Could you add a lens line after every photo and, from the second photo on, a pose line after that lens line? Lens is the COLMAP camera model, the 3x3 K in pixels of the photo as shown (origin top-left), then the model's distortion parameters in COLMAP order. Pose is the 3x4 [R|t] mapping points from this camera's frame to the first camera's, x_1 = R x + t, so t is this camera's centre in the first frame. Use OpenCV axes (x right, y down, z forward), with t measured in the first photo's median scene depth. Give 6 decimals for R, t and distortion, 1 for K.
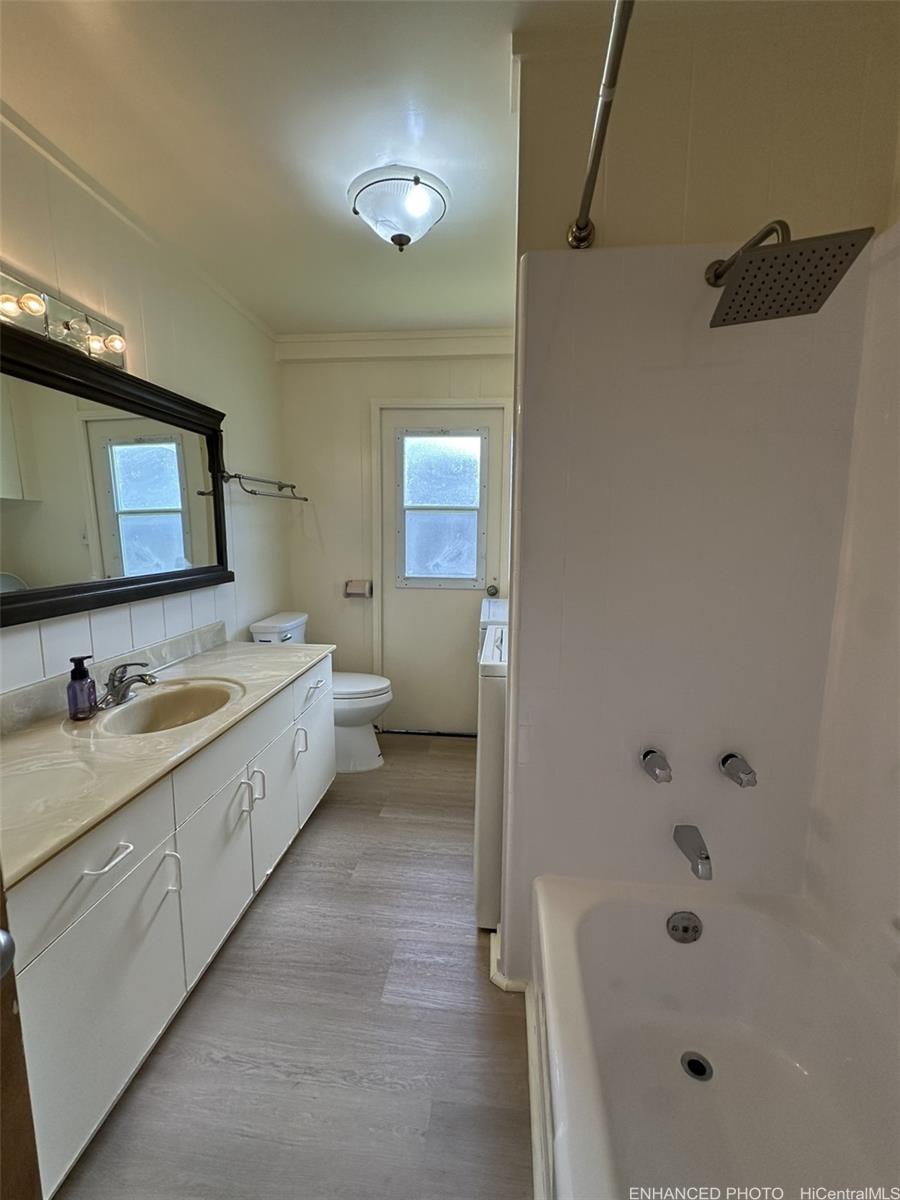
lens RADIAL K [[478.6, 0, 447.2], [0, 478.6, 597.6], [0, 0, 1]] dist [-0.003182, 0.000456]
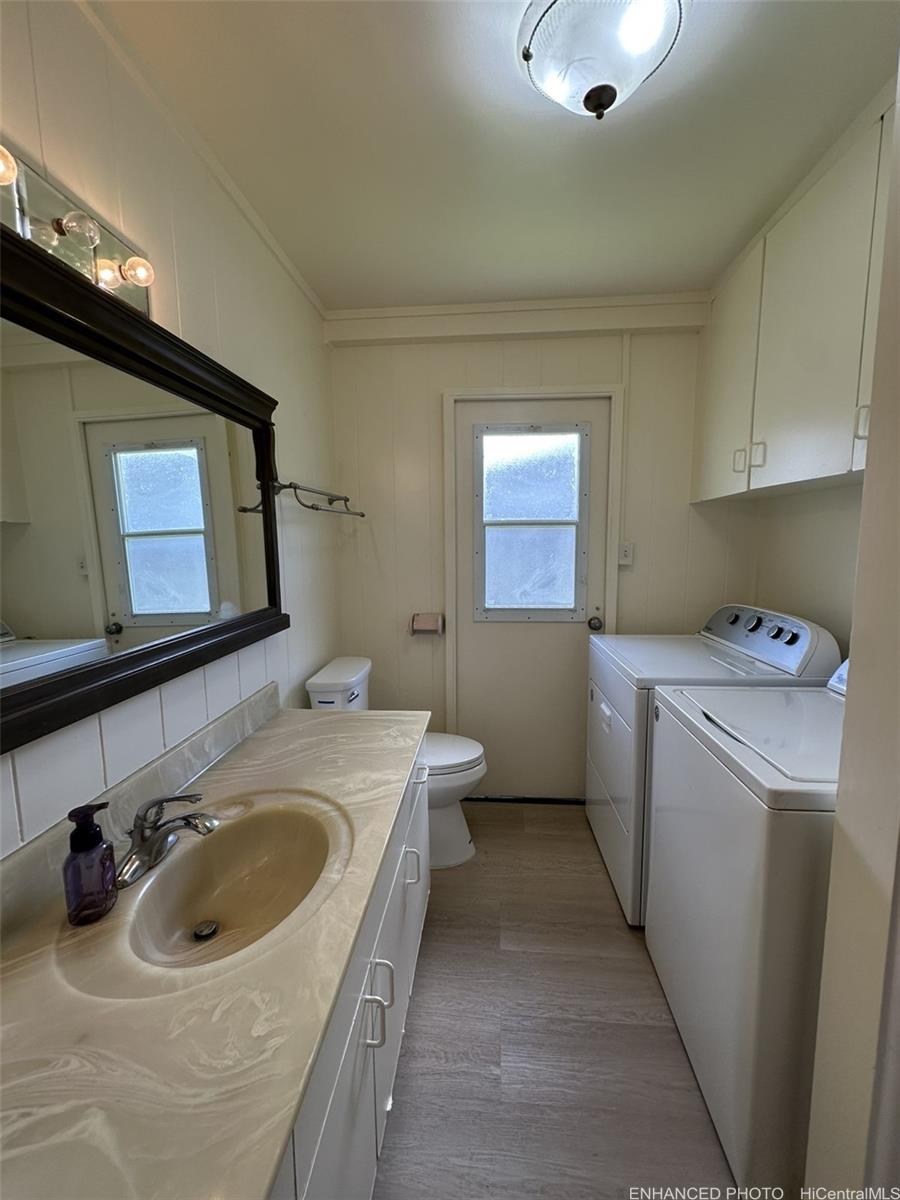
lens RADIAL K [[478.6, 0, 452.8], [0, 478.6, 600.2], [0, 0, 1]] dist [-0.003182, 0.000456]
pose [[0.999673, -0.020803, 0.014841, -0.184572], [0.021064, 0.999623, -0.017639, -0.052198], [-0.014469, 0.017946, 0.999734, 0.231746]]
